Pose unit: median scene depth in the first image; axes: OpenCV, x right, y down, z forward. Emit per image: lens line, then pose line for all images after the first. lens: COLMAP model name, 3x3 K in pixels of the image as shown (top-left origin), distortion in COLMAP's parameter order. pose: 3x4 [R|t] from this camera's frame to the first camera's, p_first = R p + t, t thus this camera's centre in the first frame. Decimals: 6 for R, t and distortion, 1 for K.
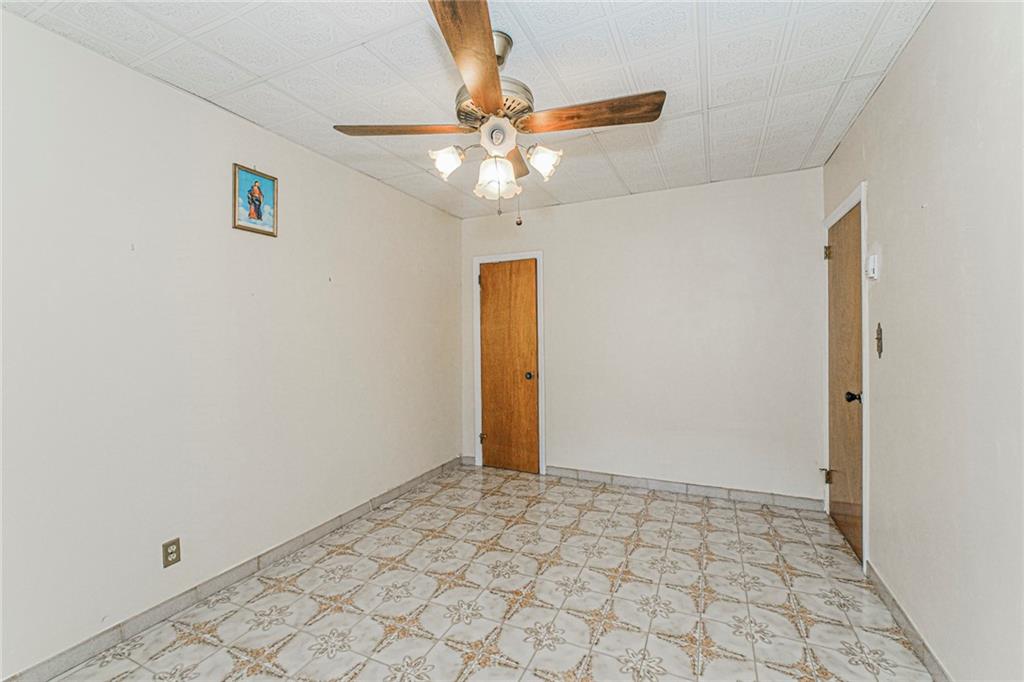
lens RADIAL K [[429.6, 0, 512.4], [0, 429.6, 336.5], [0, 0, 1]] dist [-0.001125, 0.000076]
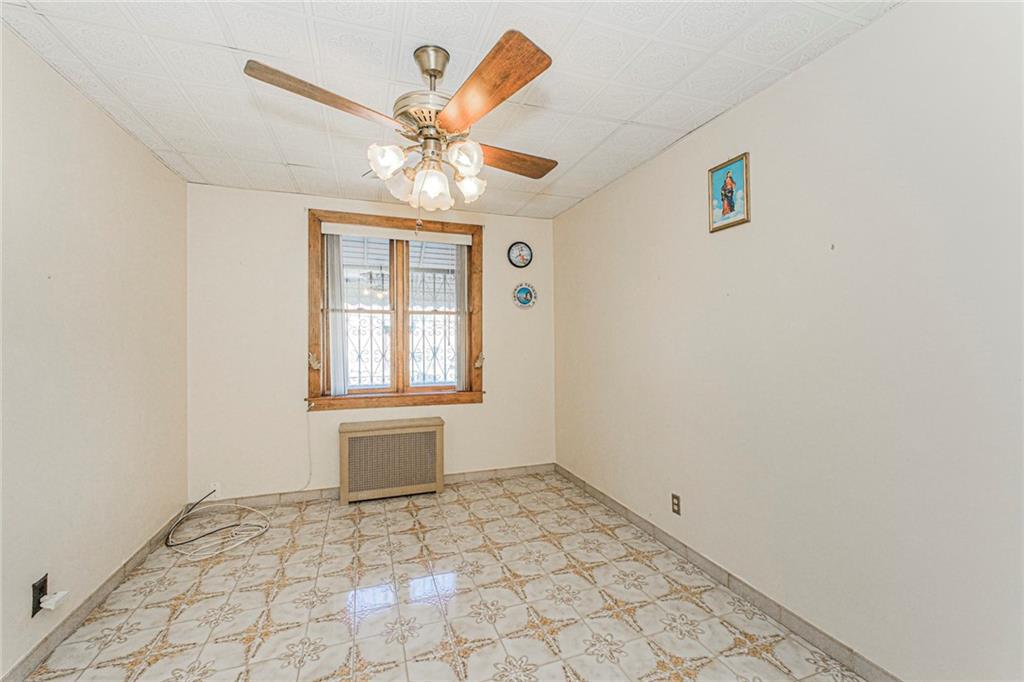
lens RADIAL K [[429.6, 0, 513.2], [0, 429.6, 338.5], [0, 0, 1]] dist [-0.001125, 0.000076]
pose [[-0.707025, 0.017690, -0.706967, 0.416849], [0.009600, 0.999835, 0.015417, -0.021024], [0.707123, 0.004114, -0.707079, 1.397263]]
